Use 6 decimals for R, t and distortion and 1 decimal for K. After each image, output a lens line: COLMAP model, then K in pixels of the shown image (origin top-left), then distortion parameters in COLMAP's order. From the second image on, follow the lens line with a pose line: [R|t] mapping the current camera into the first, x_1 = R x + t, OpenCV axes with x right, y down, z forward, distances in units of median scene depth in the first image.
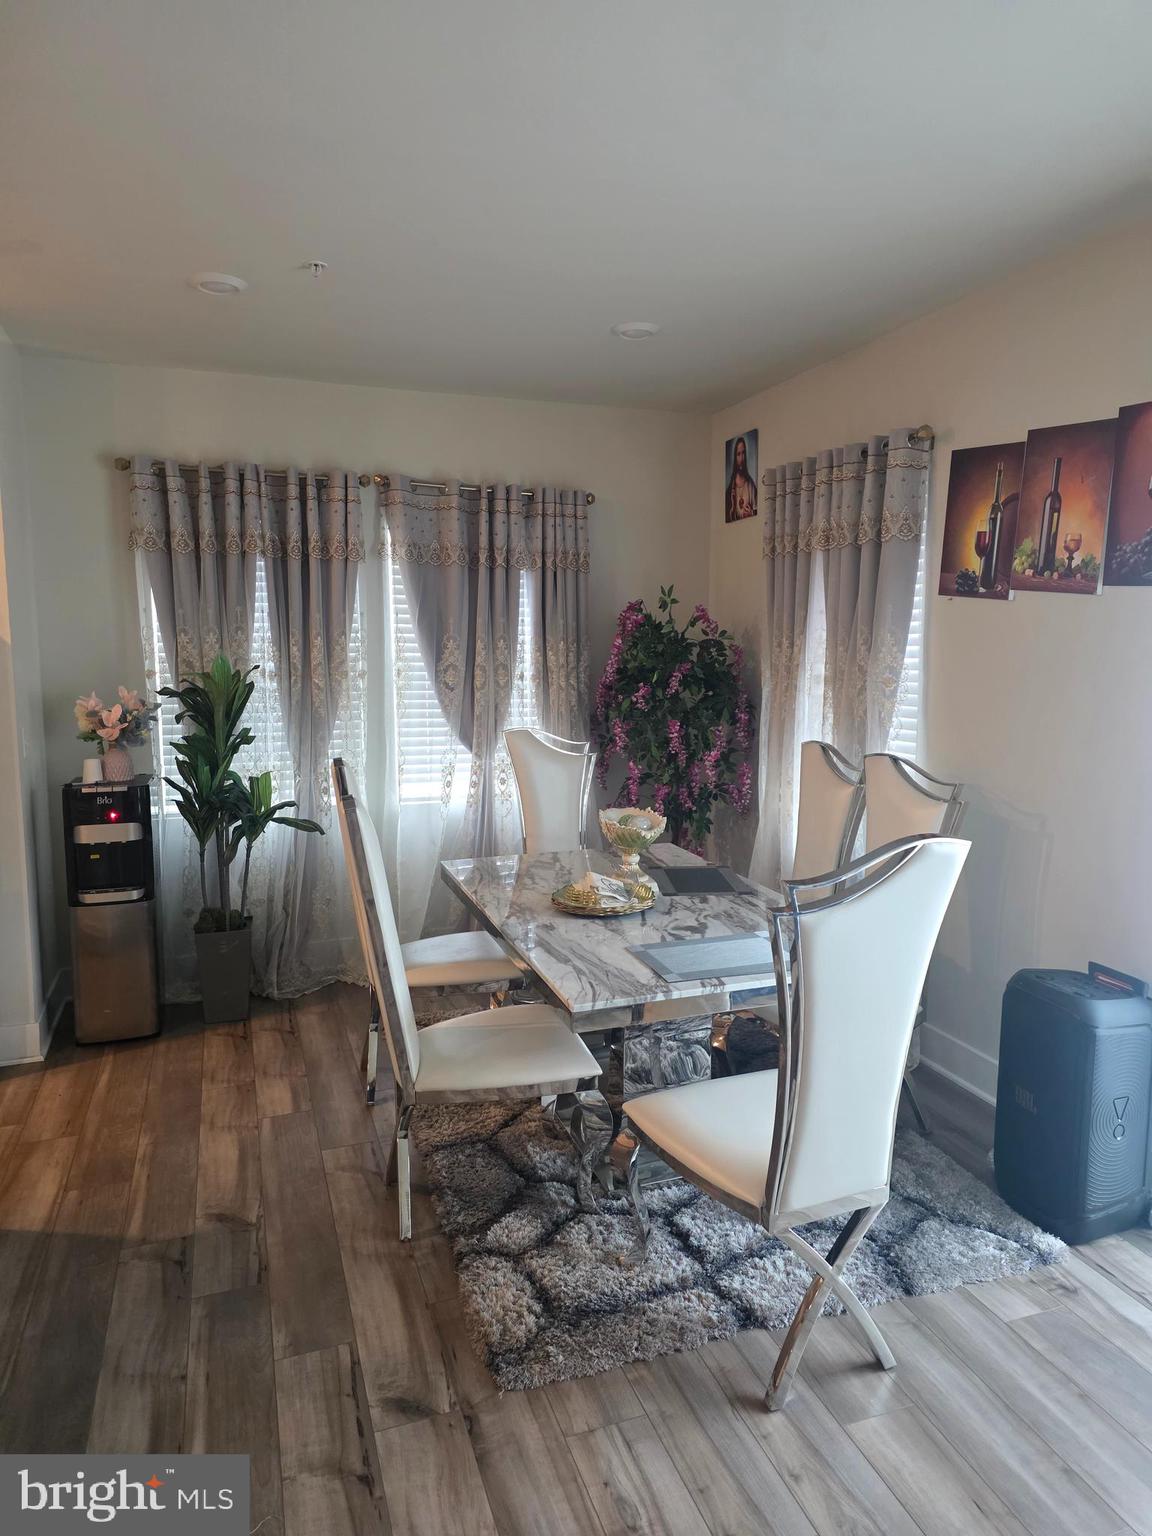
lens RADIAL K [[1022.3, 0, 585.9], [0, 1022.3, 767.7], [0, 0, 1]] dist [0.117347, -0.132245]
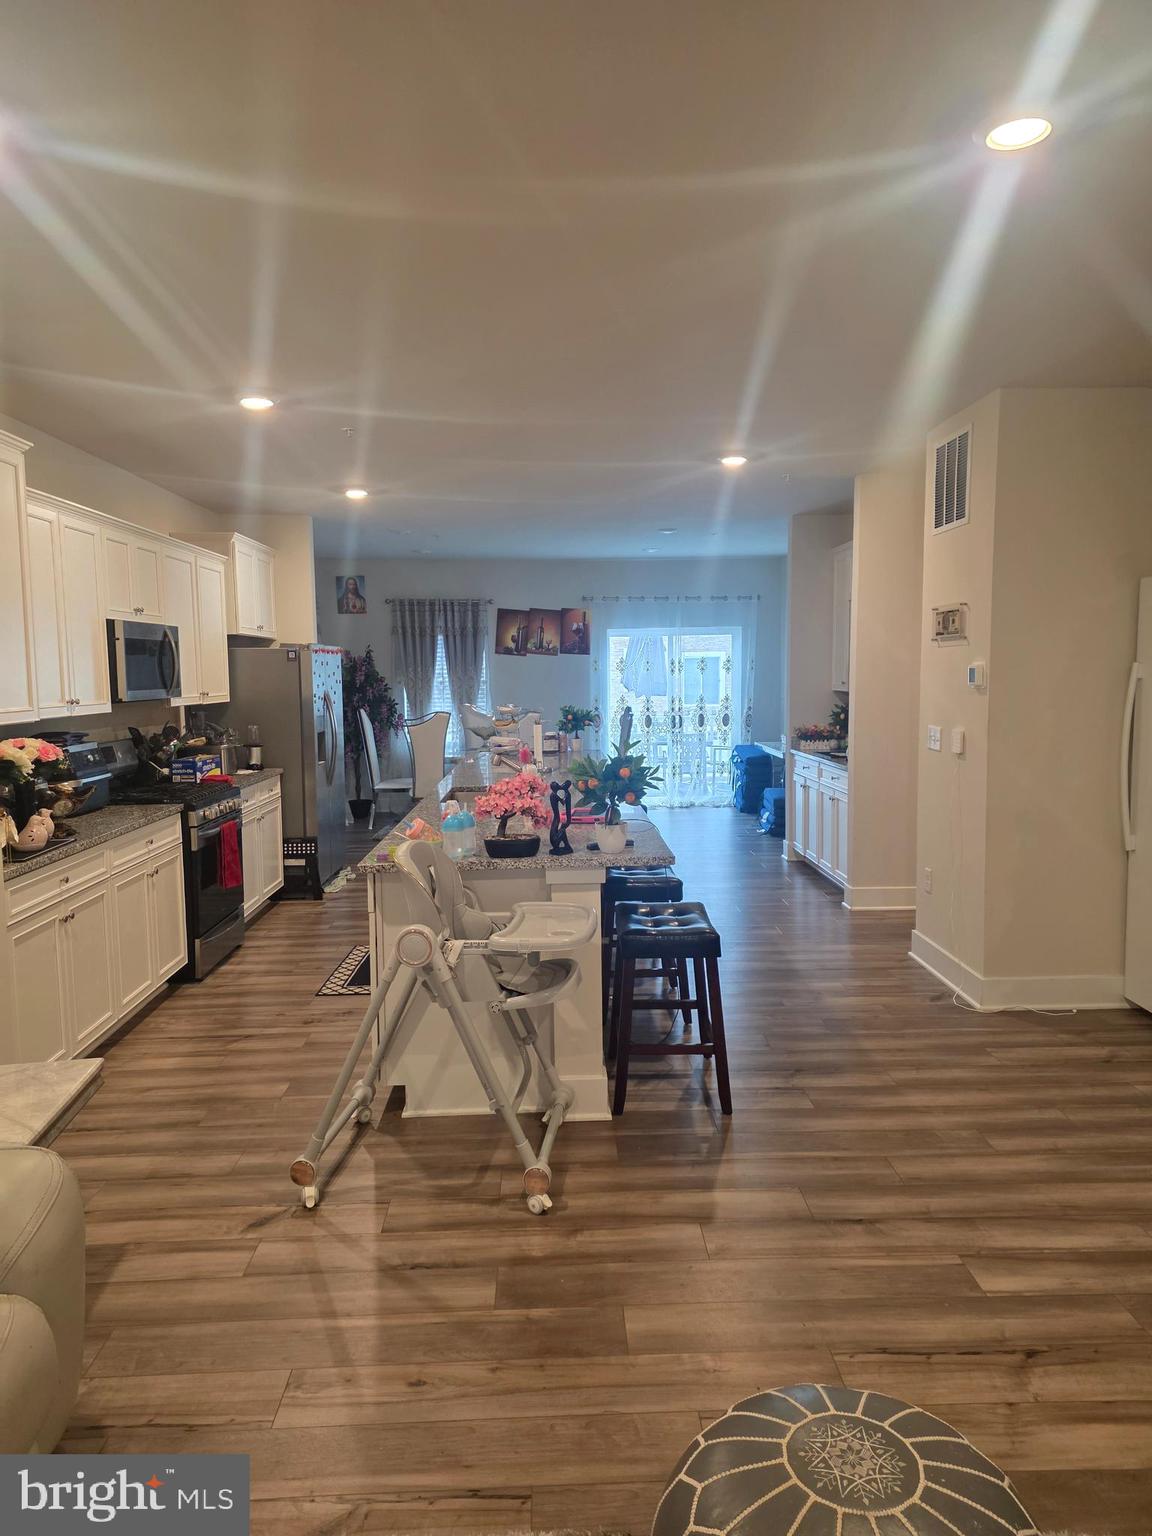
lens RADIAL K [[1022.3, 0, 585.9], [0, 1022.3, 767.7], [0, 0, 1]] dist [0.117347, -0.132245]
pose [[0.286617, -0.086715, 0.954113, -2.331063], [0.125650, 0.990695, 0.052295, 0.040300], [-0.949770, 0.104896, 0.294846, -0.106747]]
